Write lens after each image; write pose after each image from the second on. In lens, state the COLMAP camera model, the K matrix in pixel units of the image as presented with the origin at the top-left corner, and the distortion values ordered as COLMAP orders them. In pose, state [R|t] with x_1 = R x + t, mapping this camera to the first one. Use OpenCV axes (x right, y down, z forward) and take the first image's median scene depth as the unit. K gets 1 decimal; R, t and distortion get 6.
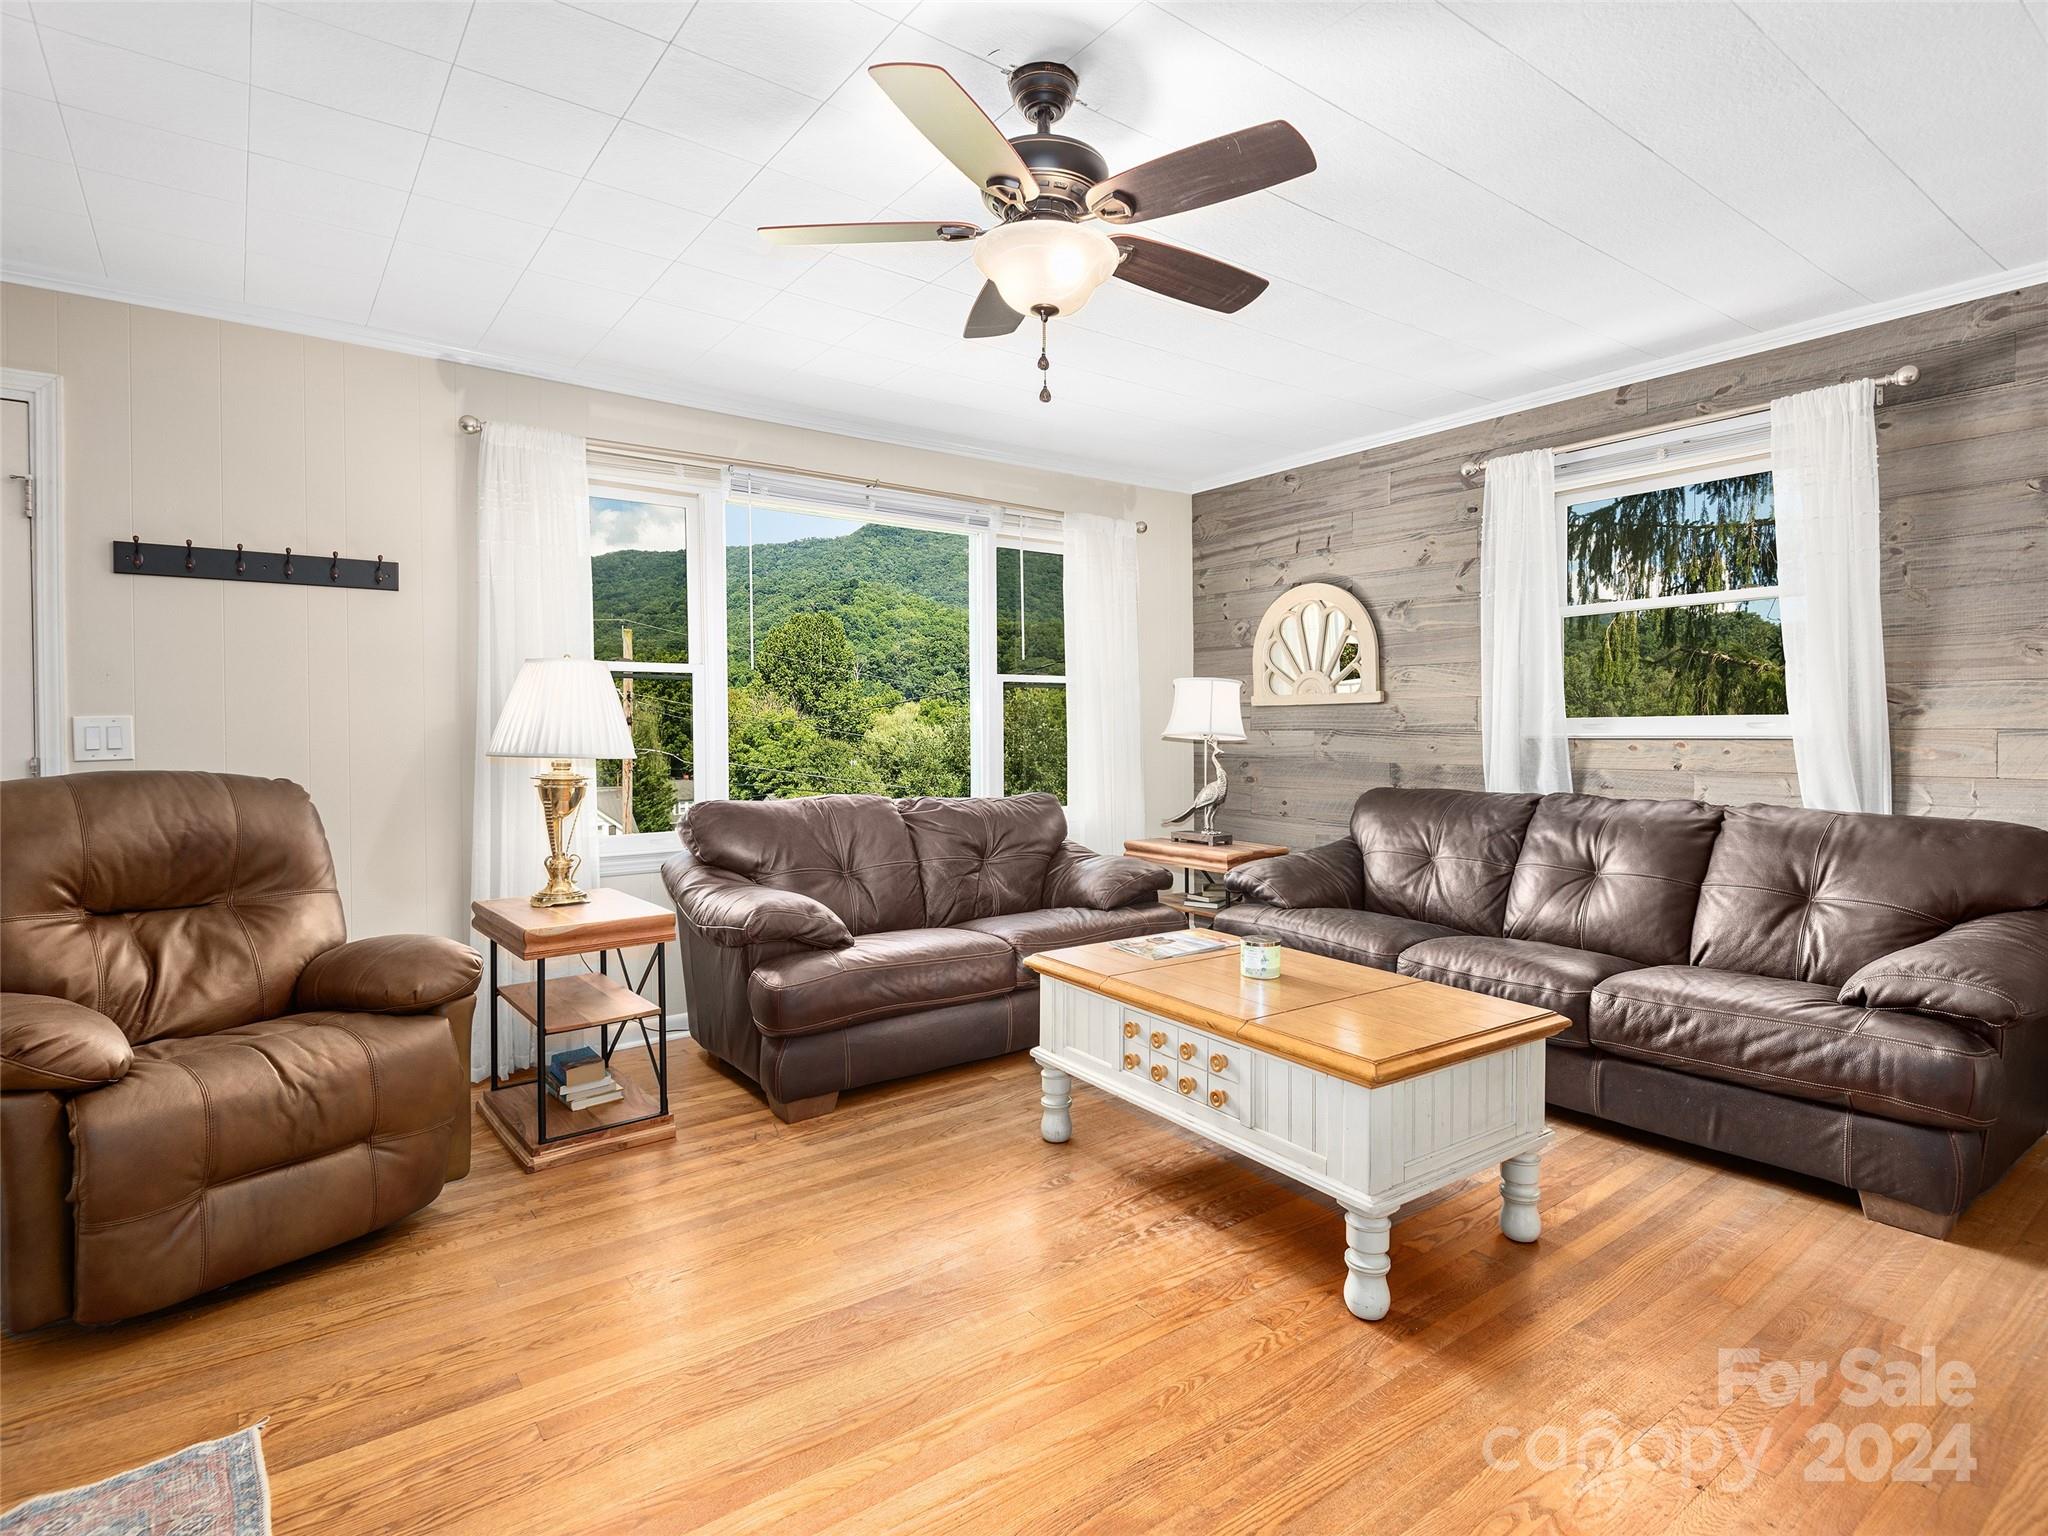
lens RADIAL K [[1055.3, 0, 1077.7], [0, 1055.3, 744.3], [0, 0, 1]] dist [0.024382, -0.017781]
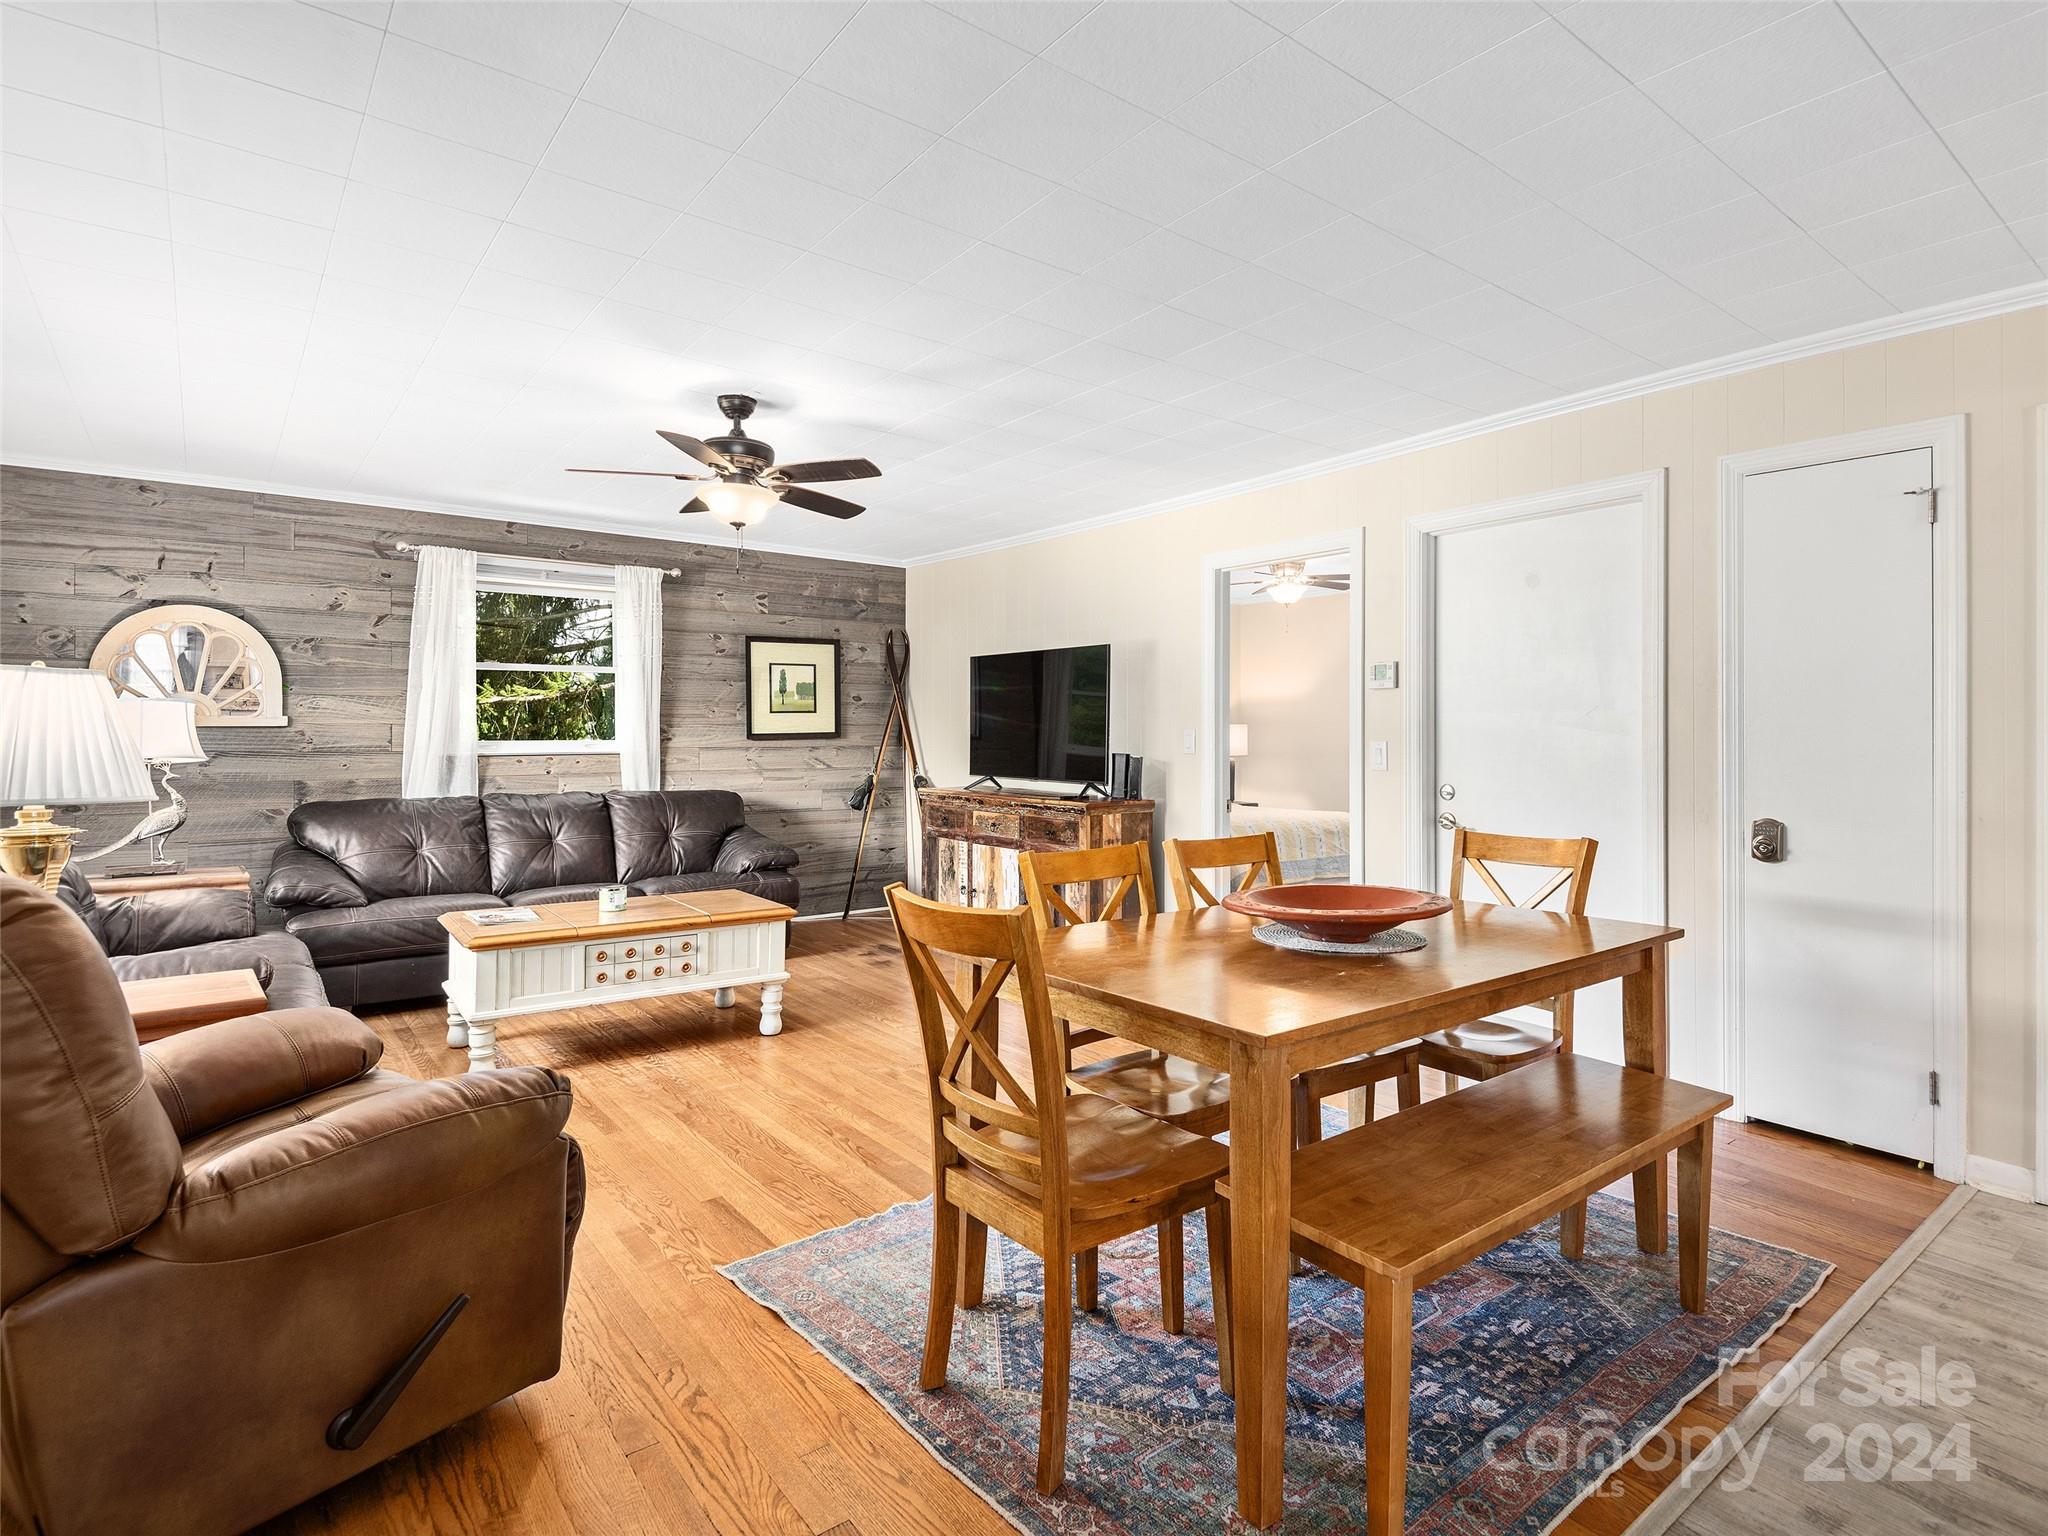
lens RADIAL K [[1055.3, 0, 1033.8], [0, 1055.3, 727.0], [0, 0, 1]] dist [0.024382, -0.017781]
pose [[-0.001967, 0.010197, 0.999946, -1.159275], [0.015717, 0.999825, -0.010165, -0.021524], [-0.999875, 0.015696, -0.002127, 0.310375]]
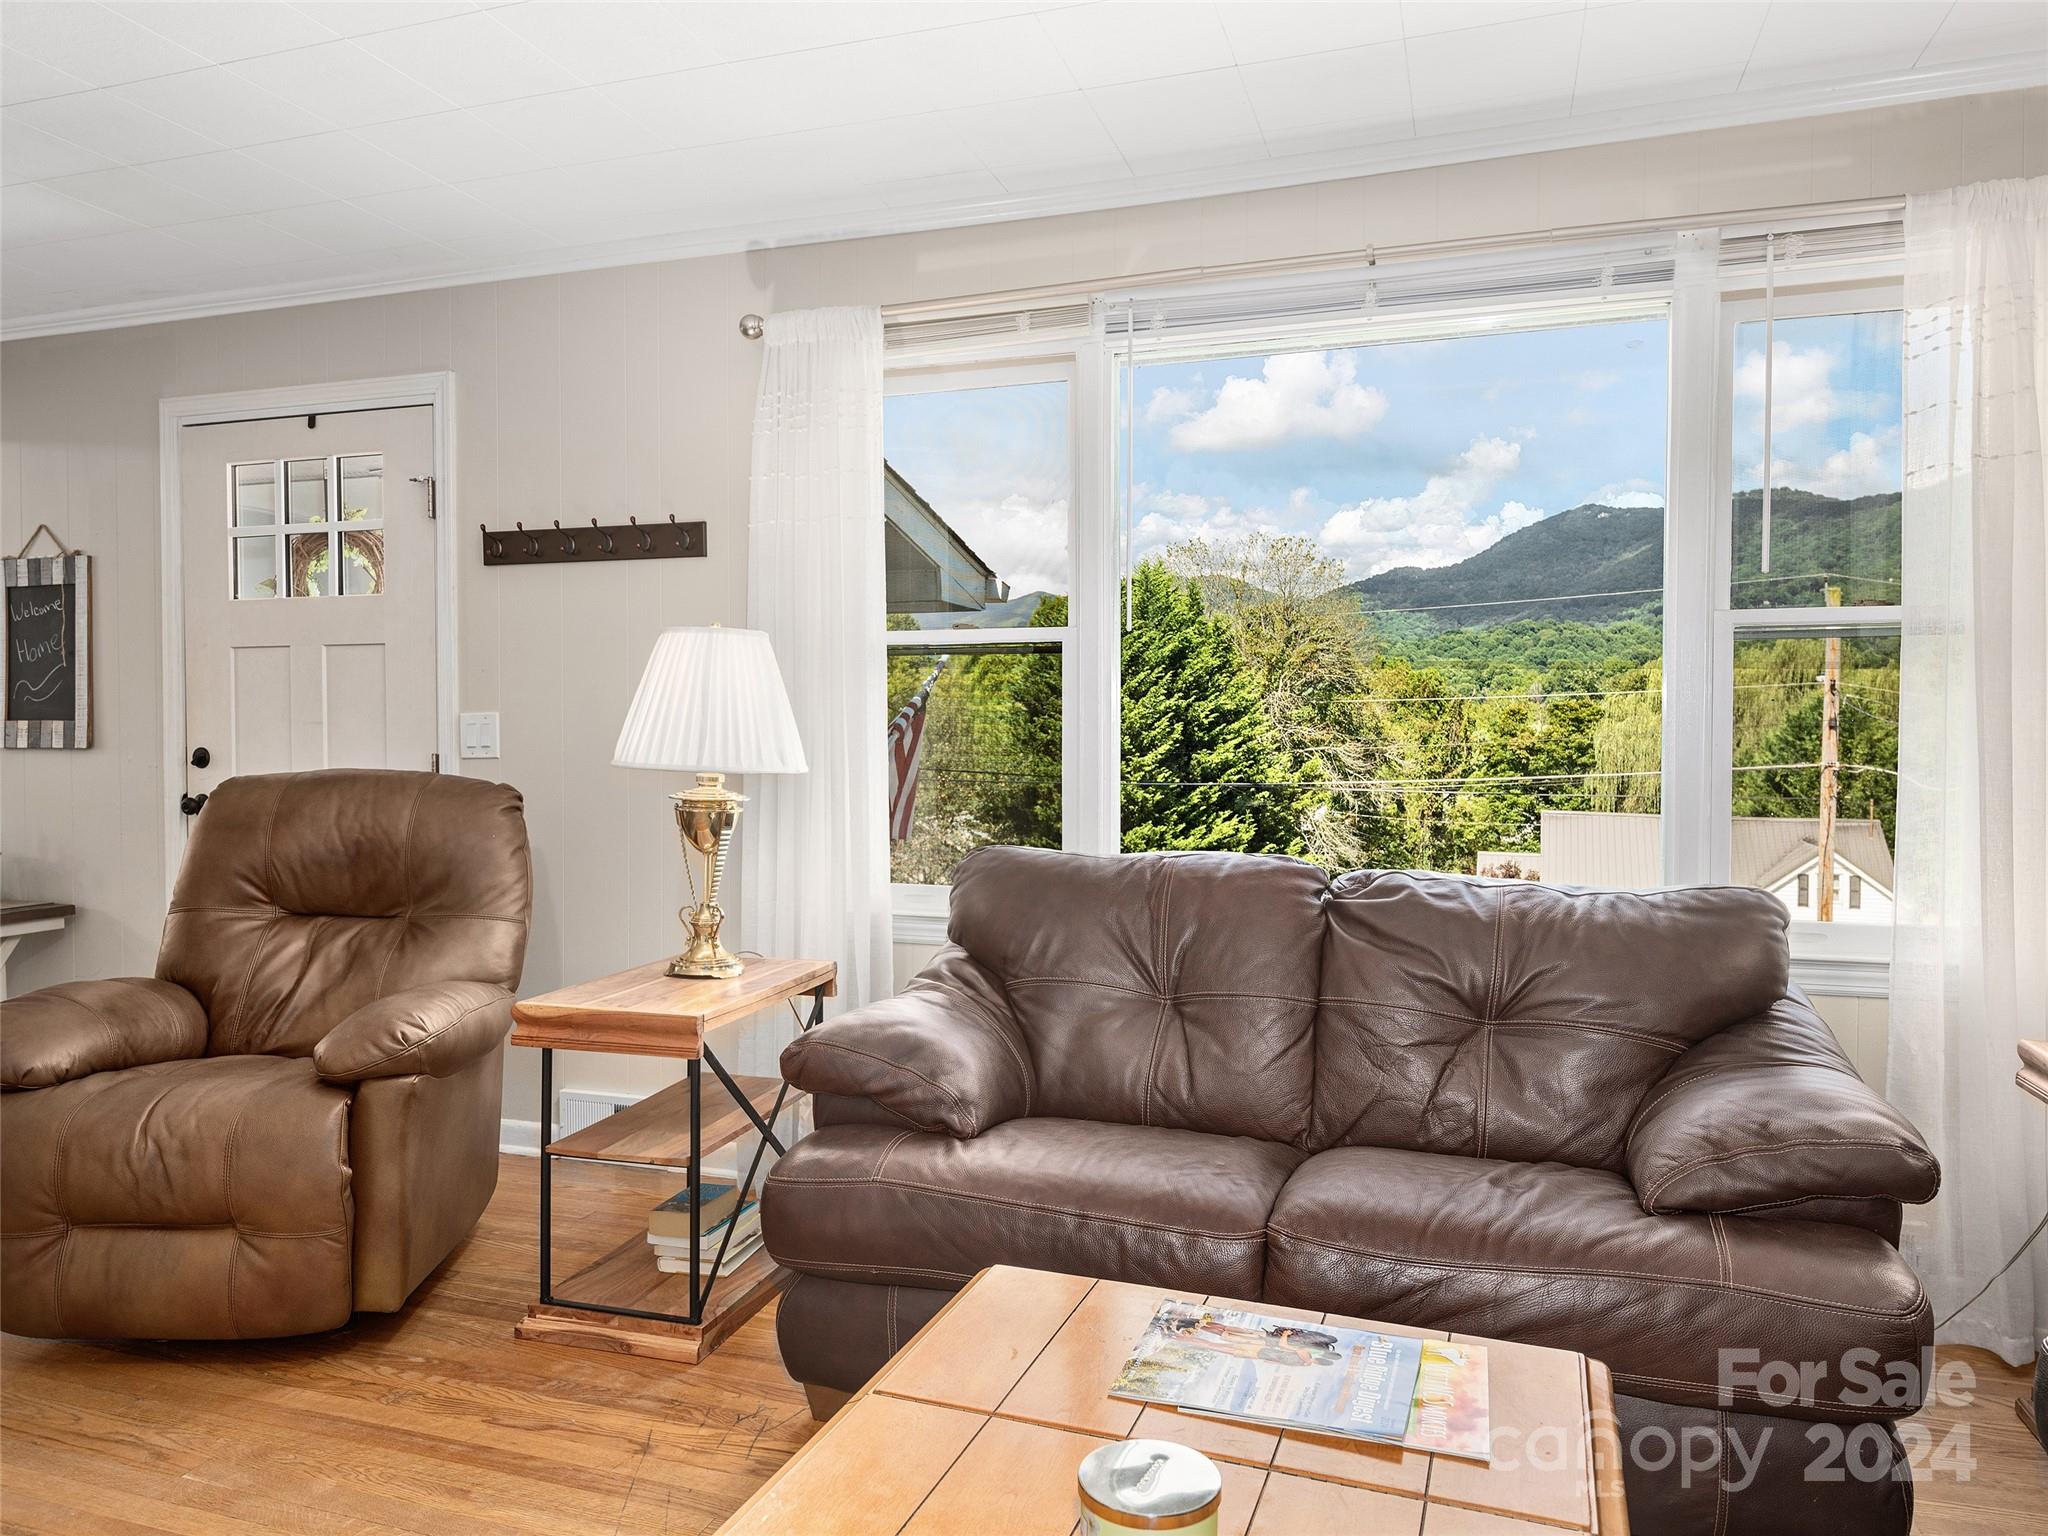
lens RADIAL K [[1400.6, 0, 1011.2], [0, 1400.6, 762.8], [0, 0, 1]] dist [0.005474, 0.000132]
pose [[0.540505, 0.026896, -0.840911, 0.389752], [-0.018940, 0.999625, 0.019799, -0.013487], [0.841127, 0.005226, 0.540812, 0.636907]]
